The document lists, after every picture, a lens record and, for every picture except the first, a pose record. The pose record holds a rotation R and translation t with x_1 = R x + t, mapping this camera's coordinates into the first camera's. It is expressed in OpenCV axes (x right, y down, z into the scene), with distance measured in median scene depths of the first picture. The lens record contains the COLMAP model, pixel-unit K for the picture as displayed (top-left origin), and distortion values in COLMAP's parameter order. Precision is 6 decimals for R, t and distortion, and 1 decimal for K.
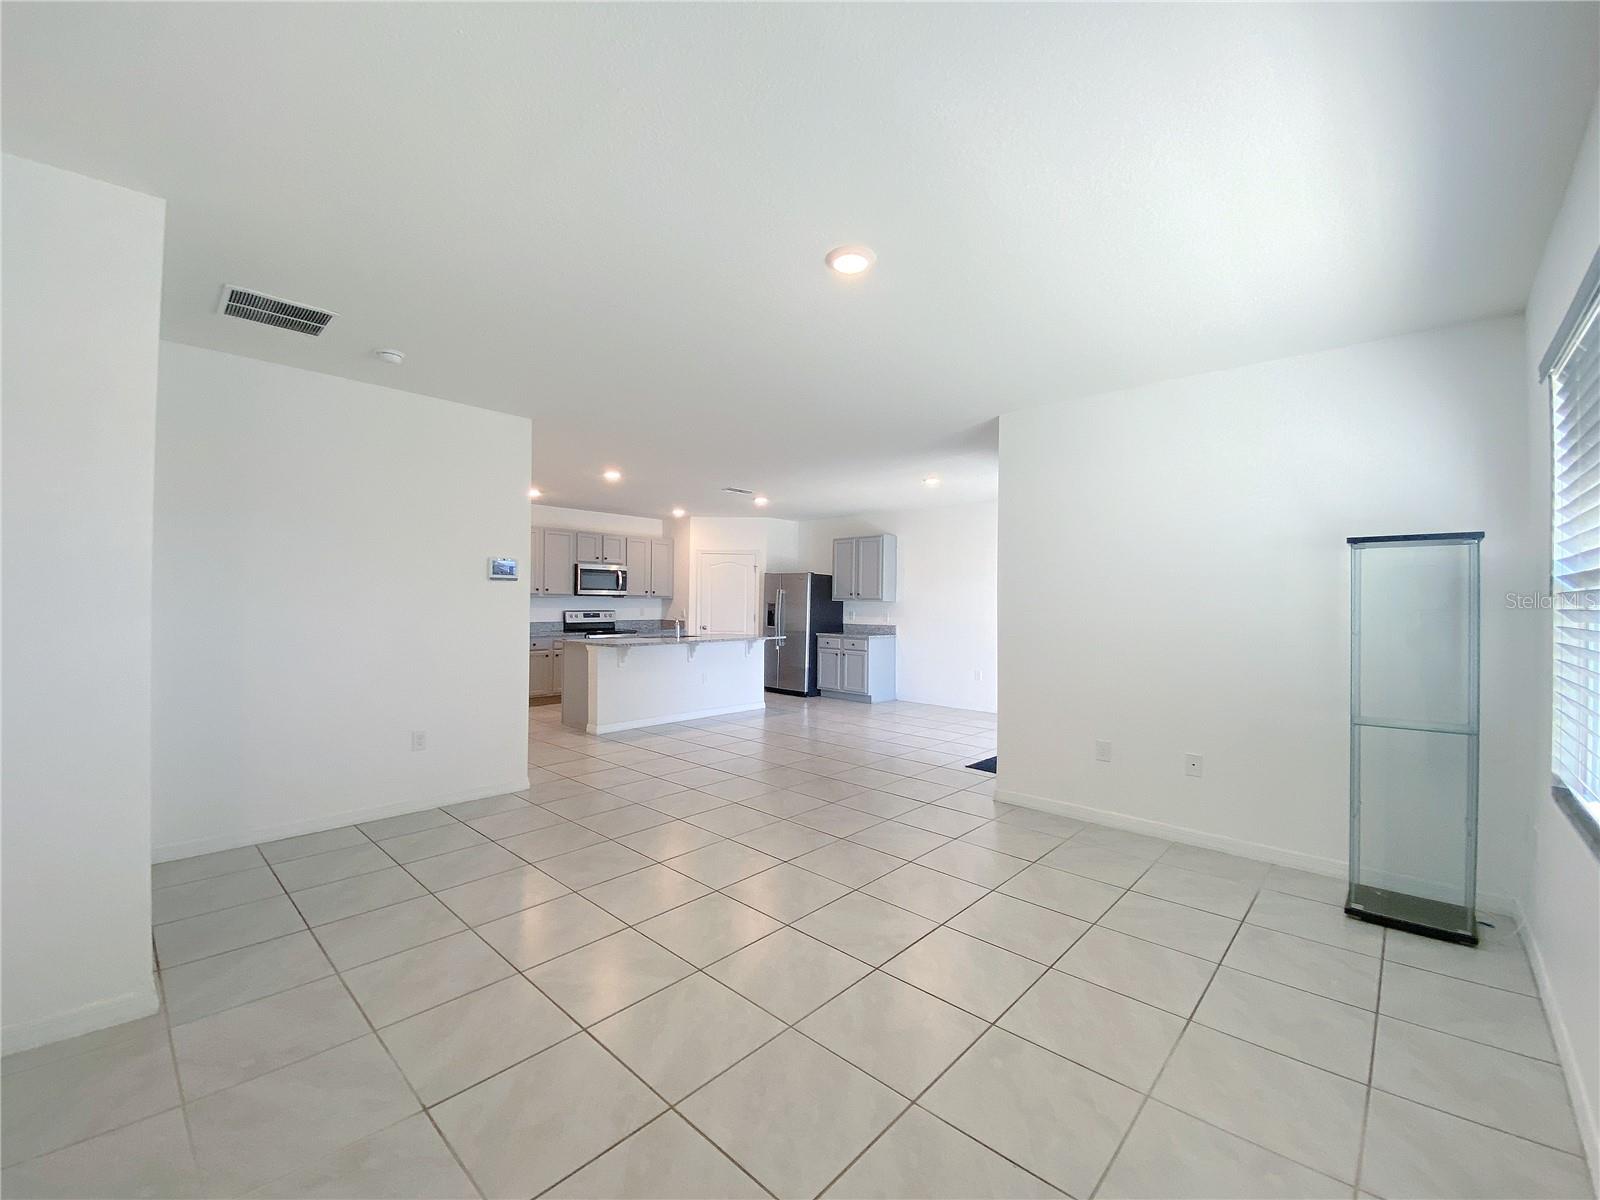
lens RADIAL K [[652.4, 0, 802.1], [0, 652.4, 597.1], [0, 0, 1]] dist [0.033675, -0.027735]
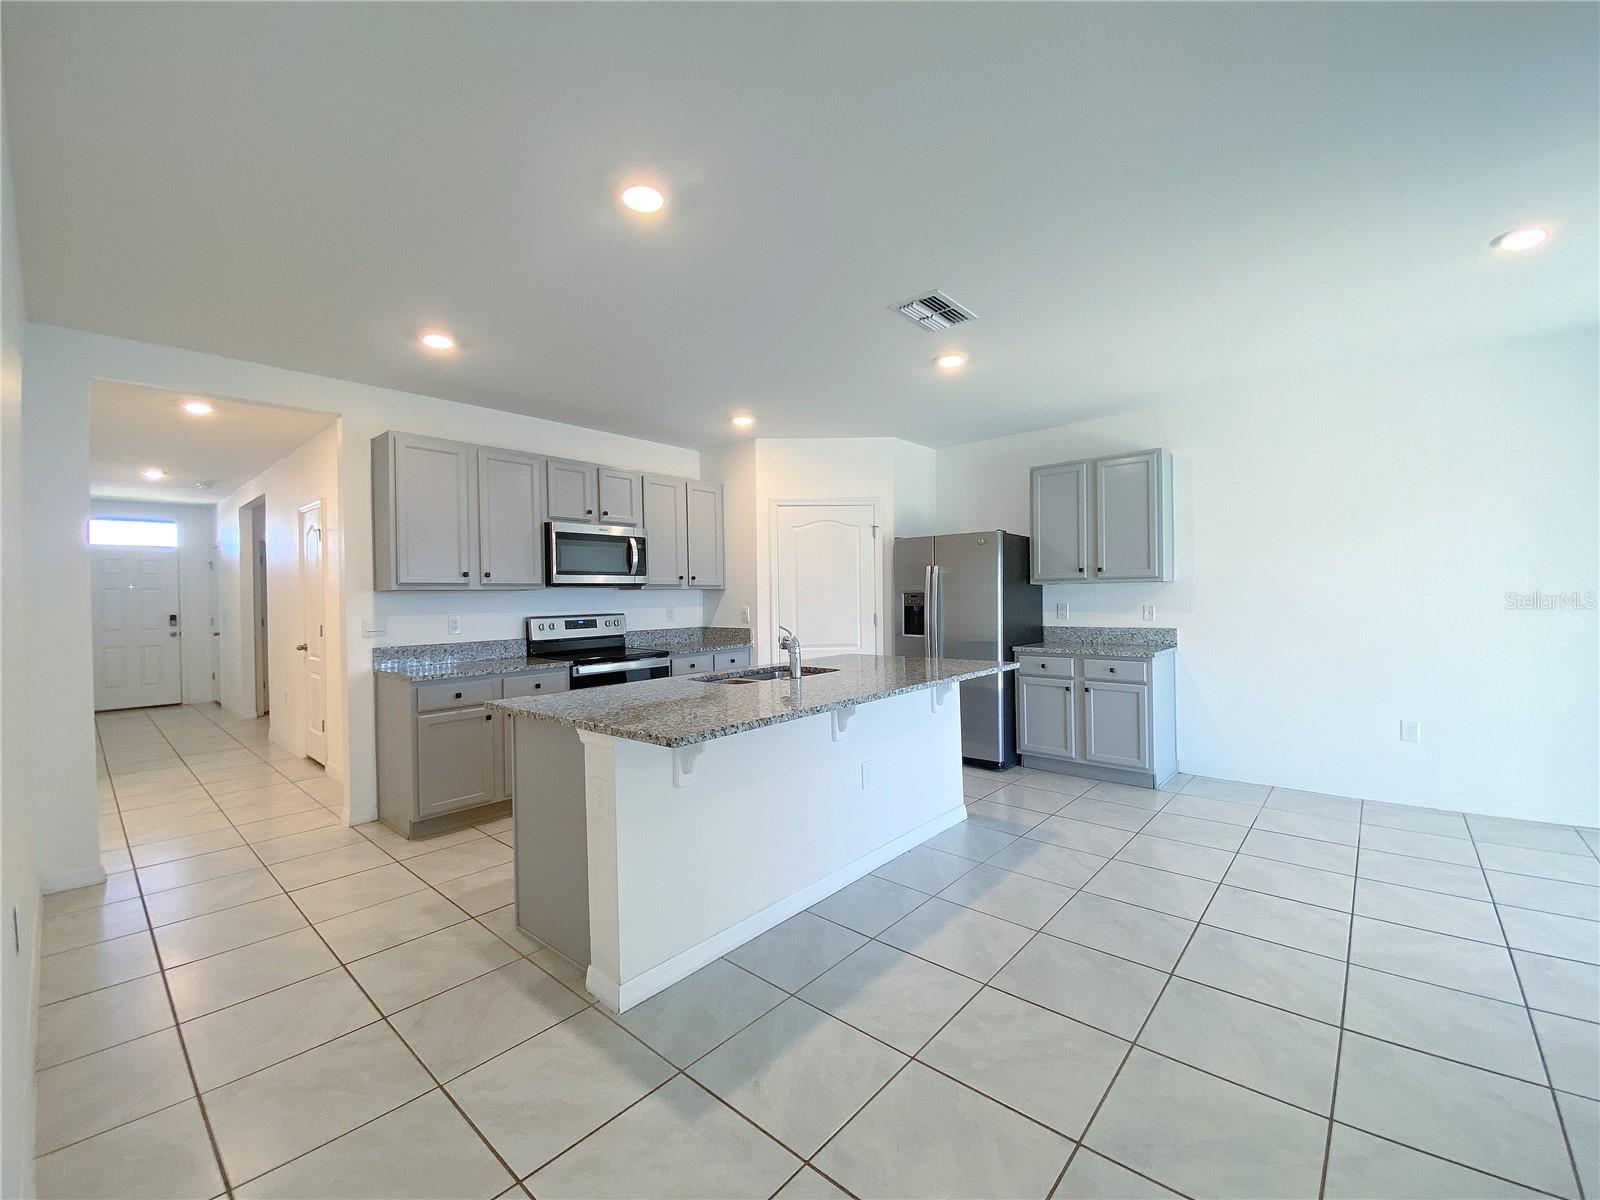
lens RADIAL K [[652.4, 0, 802.1], [0, 652.4, 597.1], [0, 0, 1]] dist [0.033675, -0.027735]
pose [[0.999248, -0.026305, 0.028474, -0.161918], [0.025942, 0.999578, 0.013055, 0.004086], [-0.028805, -0.012306, 0.999509, 0.480261]]
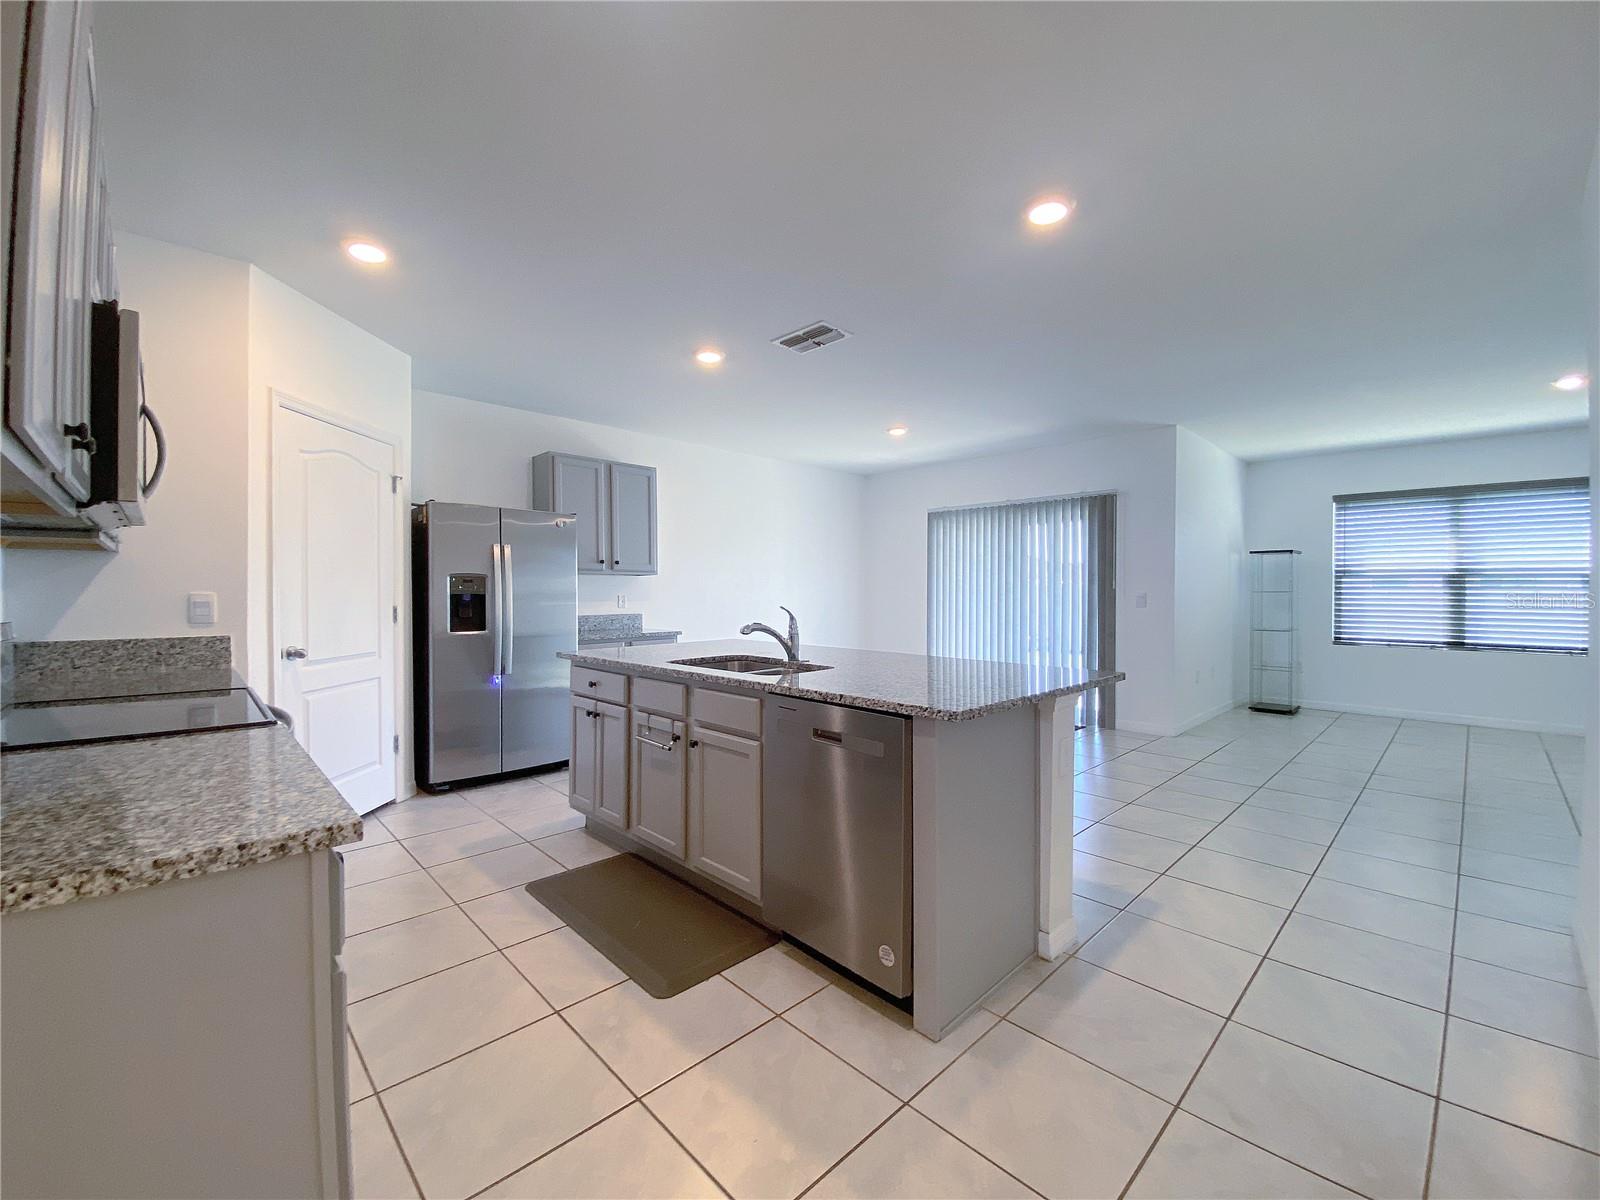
lens RADIAL K [[652.4, 0, 802.1], [0, 652.4, 597.1], [0, 0, 1]] dist [0.033675, -0.027735]
pose [[0.046838, -0.017934, 0.998741, -0.476653], [-0.007925, 0.999801, 0.018324, 0.014012], [-0.998871, -0.008773, 0.046687, 0.800999]]
